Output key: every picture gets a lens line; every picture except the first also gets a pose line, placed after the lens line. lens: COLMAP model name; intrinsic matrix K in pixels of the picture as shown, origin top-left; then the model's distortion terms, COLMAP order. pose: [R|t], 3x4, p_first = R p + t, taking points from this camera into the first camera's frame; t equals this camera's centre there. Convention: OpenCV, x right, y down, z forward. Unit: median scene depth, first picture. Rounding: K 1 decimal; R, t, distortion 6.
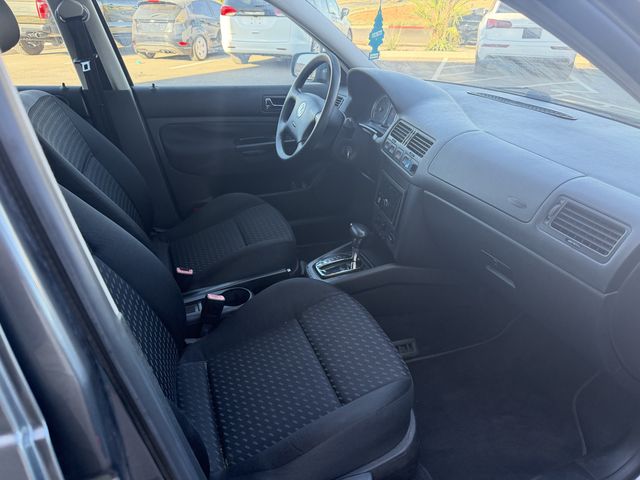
lens RADIAL K [[443.7, 0, 320.0], [0, 443.7, 240.0], [0, 0, 1]] dist [0.028711, -0.048923]
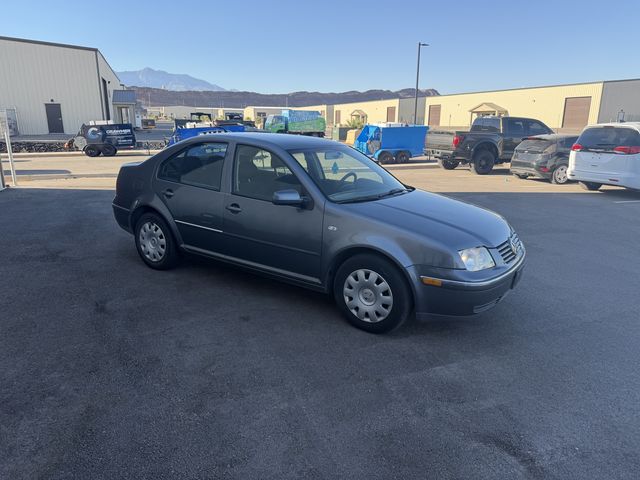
lens RADIAL K [[443.7, 0, 320.0], [0, 443.7, 240.0], [0, 0, 1]] dist [0.028711, -0.048923]
pose [[0.587037, 0.194458, -0.785859, 2.061254], [-0.379936, 0.923357, -0.055331, 0.248315], [0.714868, 0.331057, 0.615926, -0.818498]]
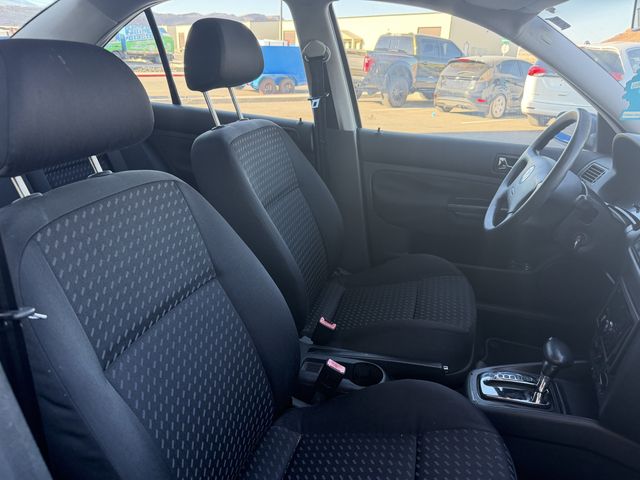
lens RADIAL K [[451.0, 0, 319.9], [0, 451.0, 226.2], [0, 0, 1]] dist [0.061512, -0.105431]
pose [[0.809319, 0.220789, -0.544294, 0.104676], [-0.298085, 0.952853, -0.056708, -0.045829], [0.506111, 0.208141, 0.836976, 0.142870]]
